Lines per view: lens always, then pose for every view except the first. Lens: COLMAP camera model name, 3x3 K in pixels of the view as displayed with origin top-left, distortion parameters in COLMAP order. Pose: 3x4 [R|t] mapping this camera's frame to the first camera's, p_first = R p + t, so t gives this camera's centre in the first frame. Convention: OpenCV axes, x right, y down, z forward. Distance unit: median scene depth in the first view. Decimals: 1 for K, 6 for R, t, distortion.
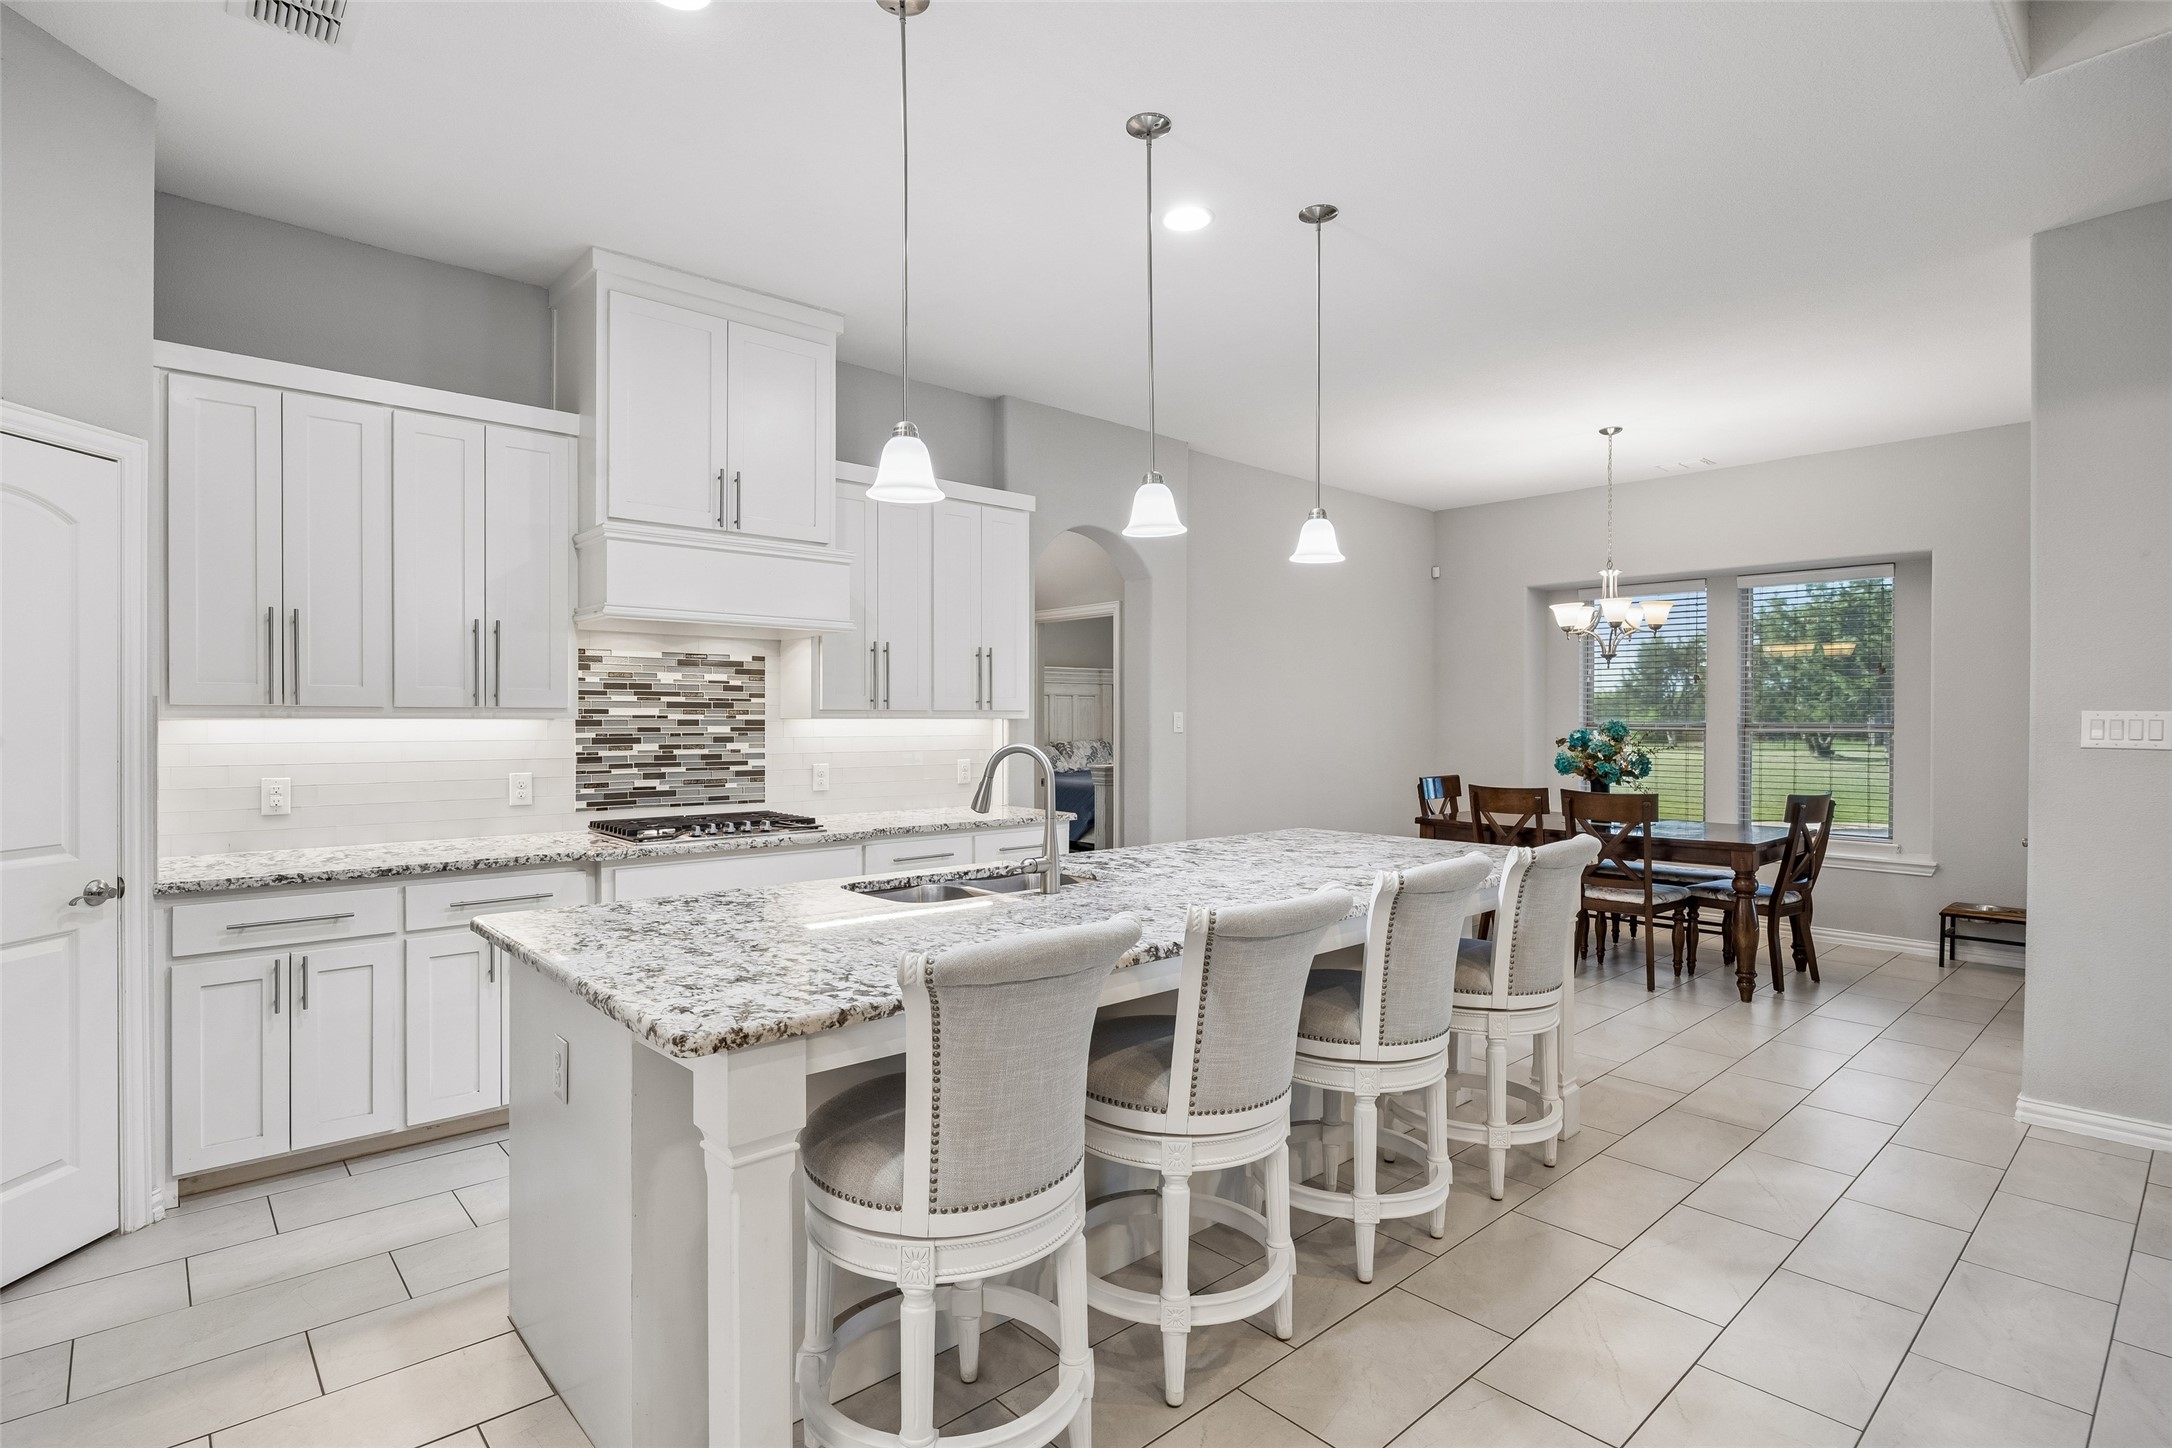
lens RADIAL K [[1085.5, 0, 1088.4], [0, 1085.5, 717.1], [0, 0, 1]] dist [-0.004045, -0.000462]
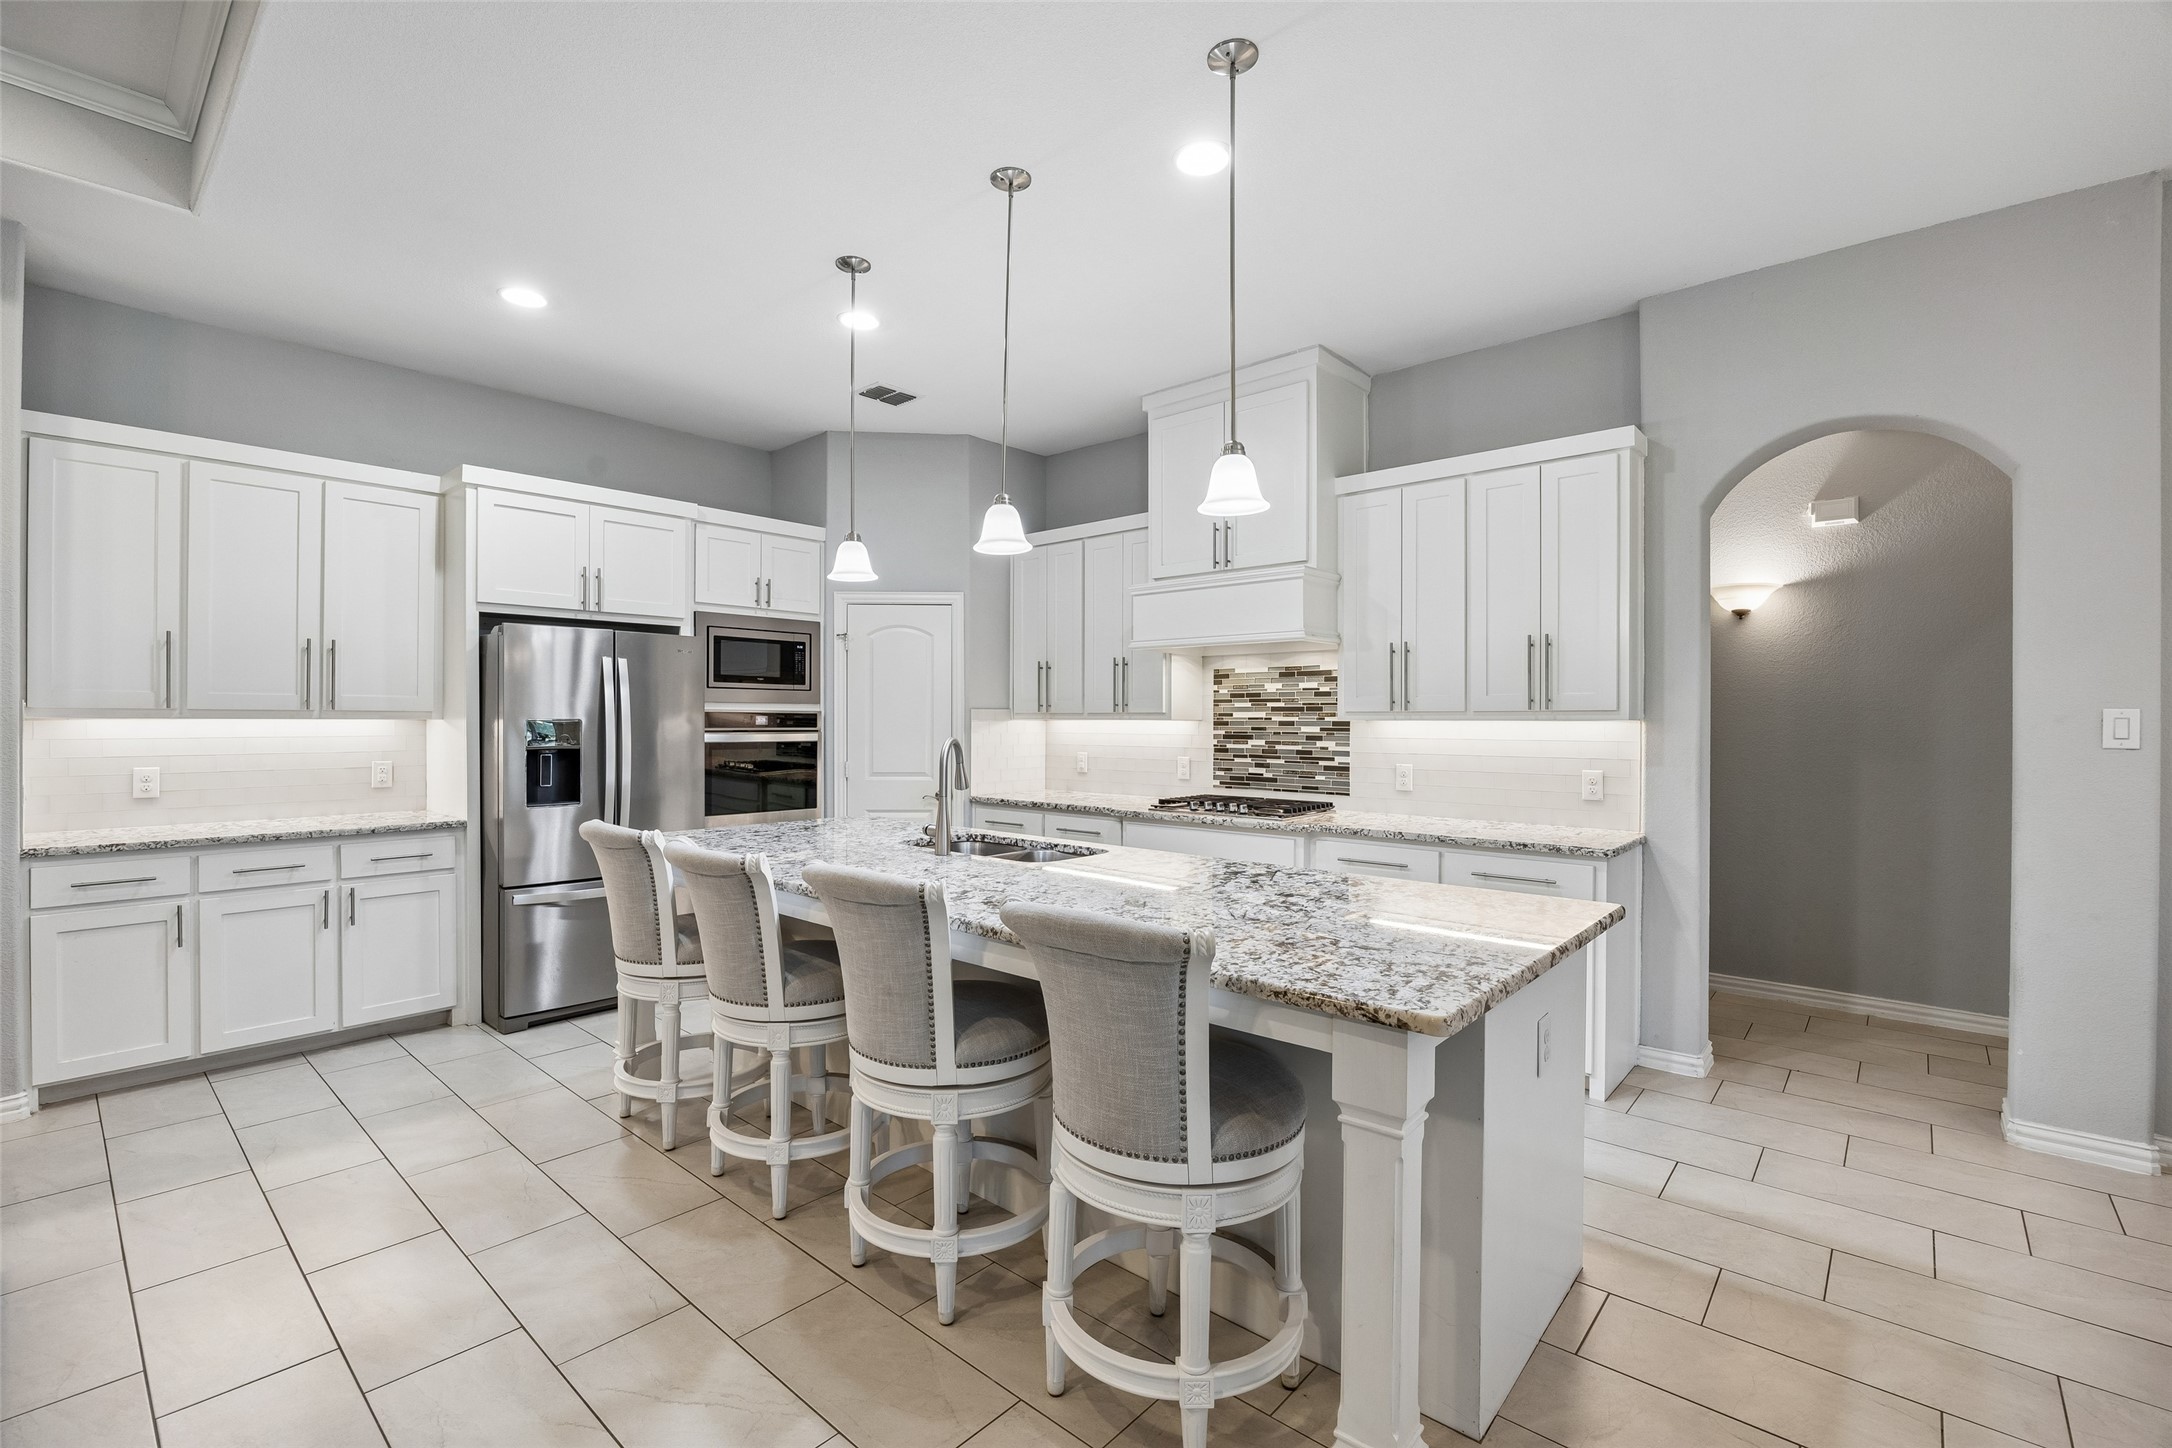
lens RADIAL K [[938.1, 0, 1086.8], [0, 938.1, 726.5], [0, 0, 1]] dist [-0.016945, 0.000066]
pose [[0.111355, 0.003387, -0.993775, 0.645850], [-0.002252, 0.999992, 0.003155, 0.005456], [0.993778, 0.001887, 0.111362, 0.646297]]
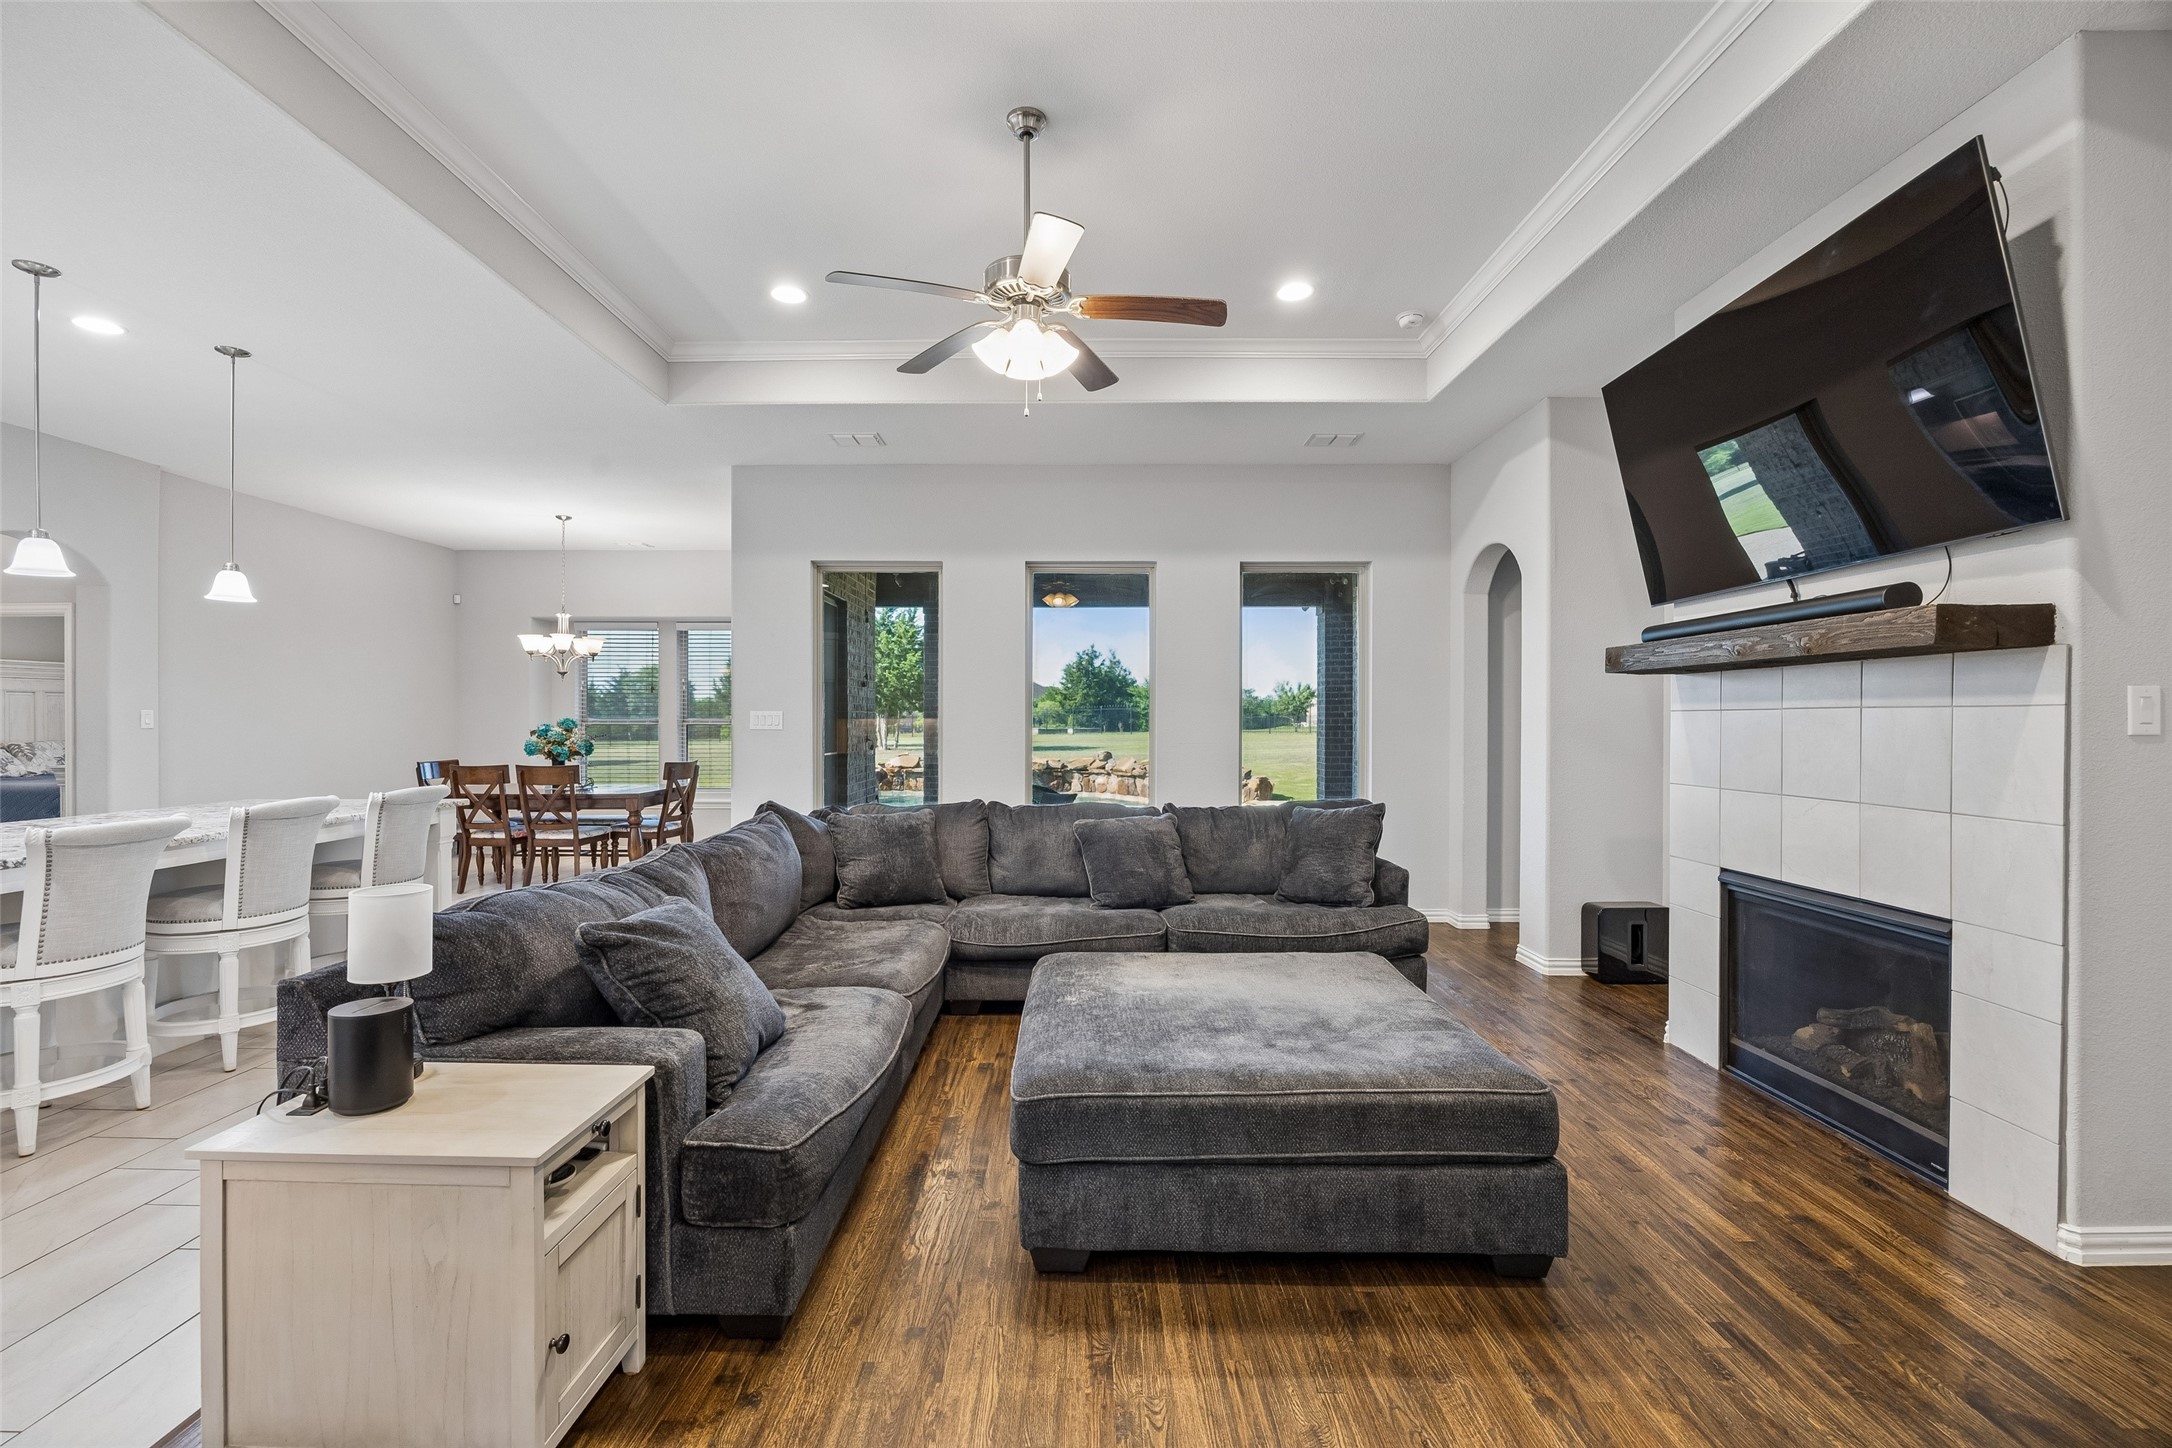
lens RADIAL K [[908.2, 0, 1064.1], [0, 908.2, 719.6], [0, 0, 1]] dist [-0.009529, -0.000118]
pose [[0.682734, -0.001494, 0.730665, 0.070639], [-0.000030, 0.999998, 0.002073, 0.004882], [-0.730667, -0.001437, 0.682733, -0.419491]]
